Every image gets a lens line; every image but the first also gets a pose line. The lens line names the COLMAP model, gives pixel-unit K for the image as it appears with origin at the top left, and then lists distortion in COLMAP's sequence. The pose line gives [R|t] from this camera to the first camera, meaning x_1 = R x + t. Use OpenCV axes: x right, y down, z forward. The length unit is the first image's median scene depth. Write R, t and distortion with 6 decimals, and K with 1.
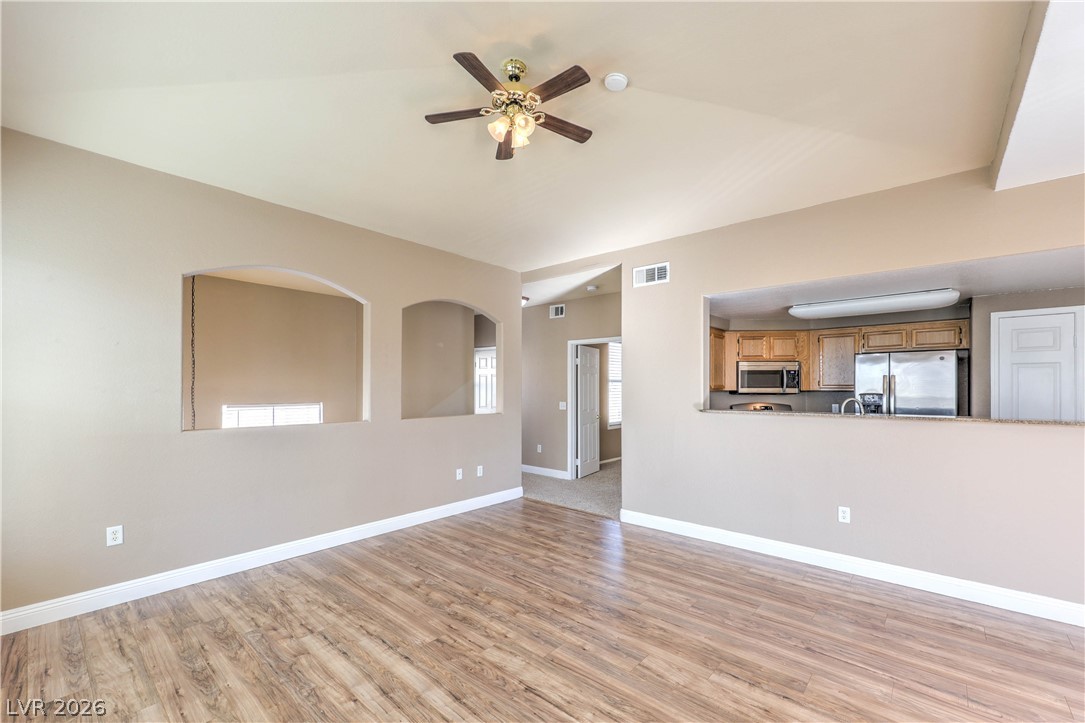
lens RADIAL K [[449.1, 0, 551.8], [0, 449.1, 382.9], [0, 0, 1]] dist [0.007806, 0.001011]
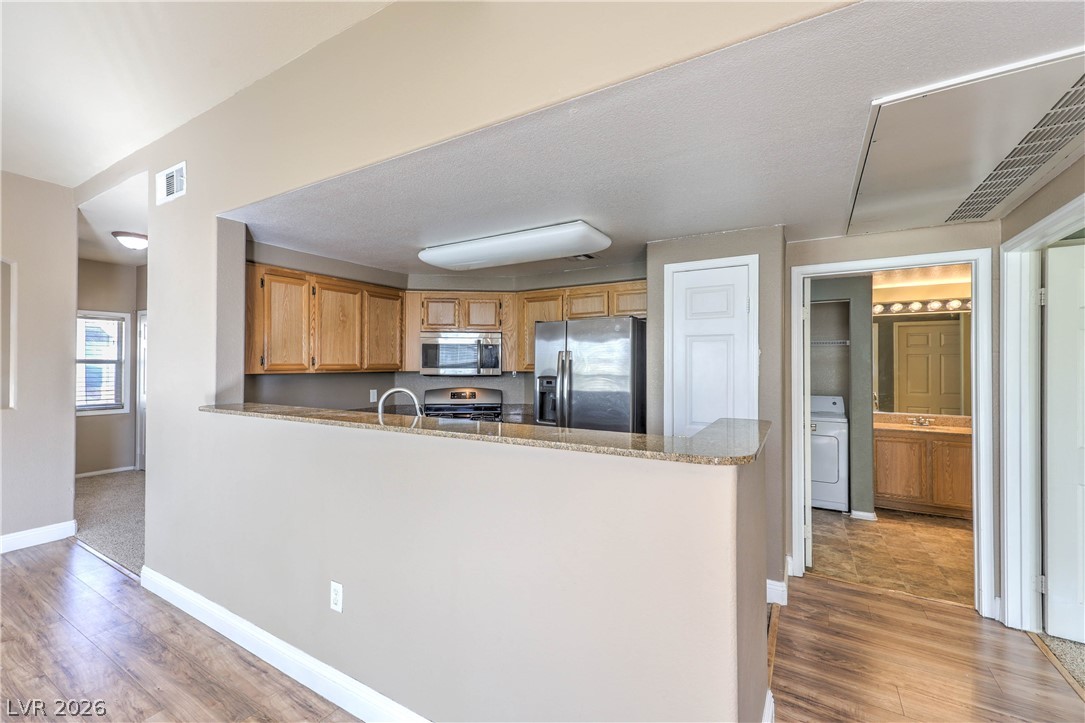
lens RADIAL K [[449.1, 0, 538.3], [0, 449.1, 362.7], [0, 0, 1]] dist [0.007806, 0.001011]
pose [[0.984716, 0.000290, 0.174170, 0.760591], [-0.001775, 0.999963, 0.008370, -0.005132], [-0.174161, -0.008551, 0.984680, 0.385894]]
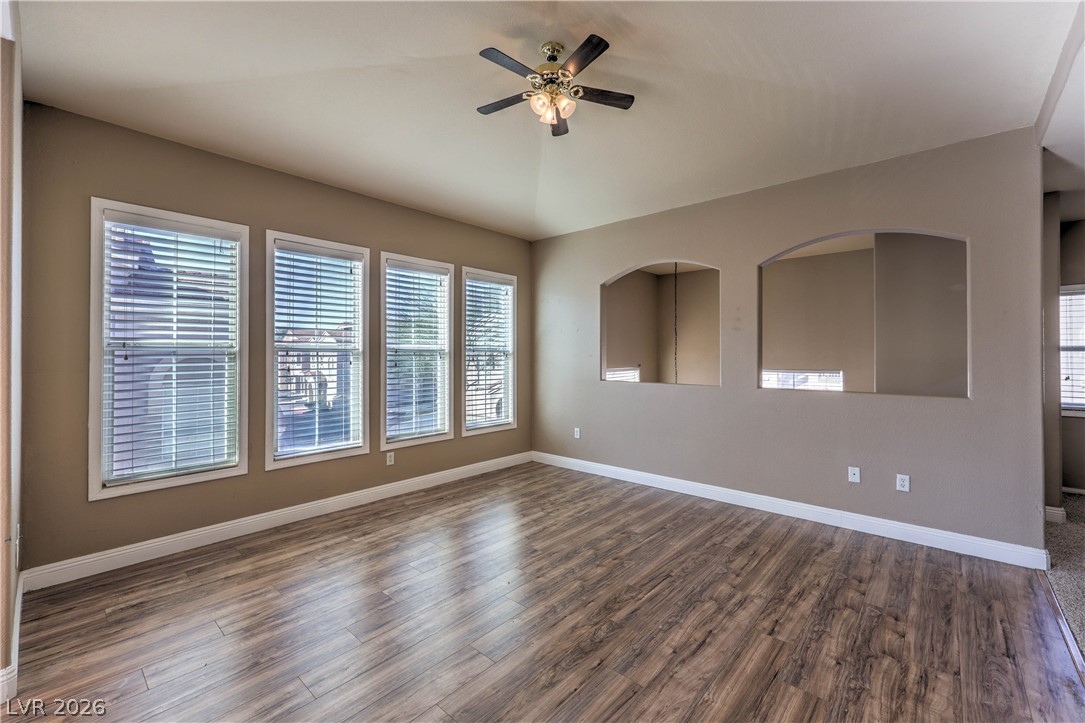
lens RADIAL K [[449.1, 0, 557.6], [0, 449.1, 350.7], [0, 0, 1]] dist [0.007806, 0.001011]
pose [[0.002892, -0.008920, -0.999956, 0.701338], [0.008188, 0.999927, -0.008896, 0.012283], [0.999962, -0.008162, 0.002965, 0.729542]]
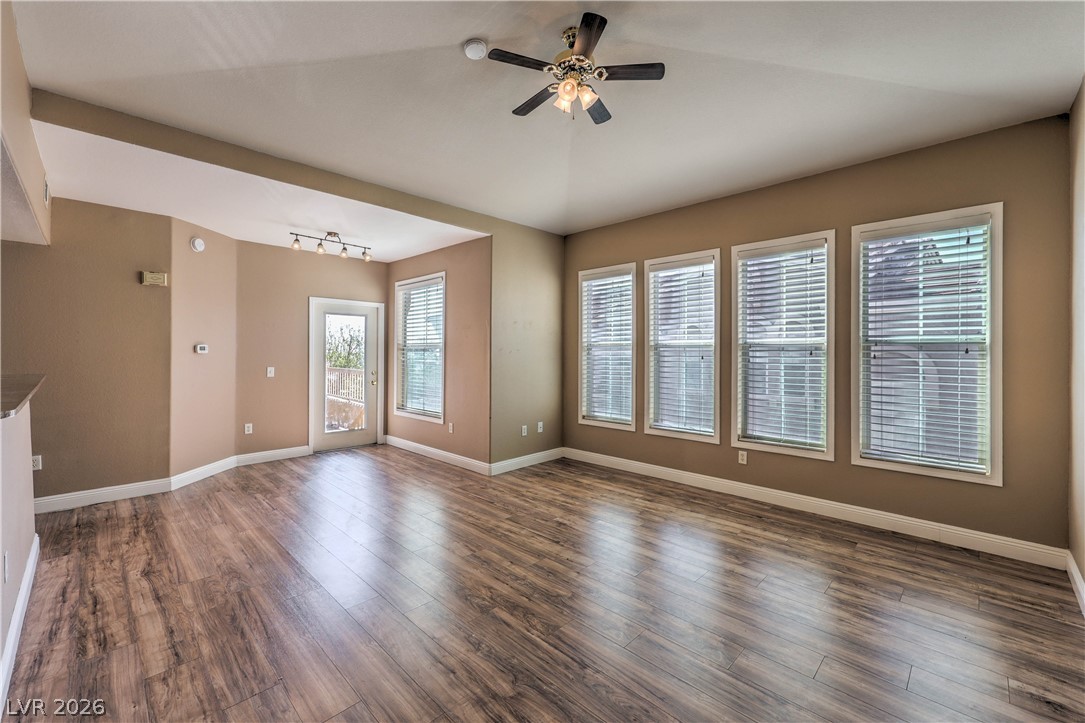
lens RADIAL K [[449.1, 0, 551.2], [0, 449.1, 343.8], [0, 0, 1]] dist [0.007806, 0.001011]
pose [[-0.998233, 0.000676, 0.059421, -0.070774], [-0.000842, 0.999674, -0.025517, 0.023339], [-0.059419, -0.025522, -0.997907, 1.471219]]
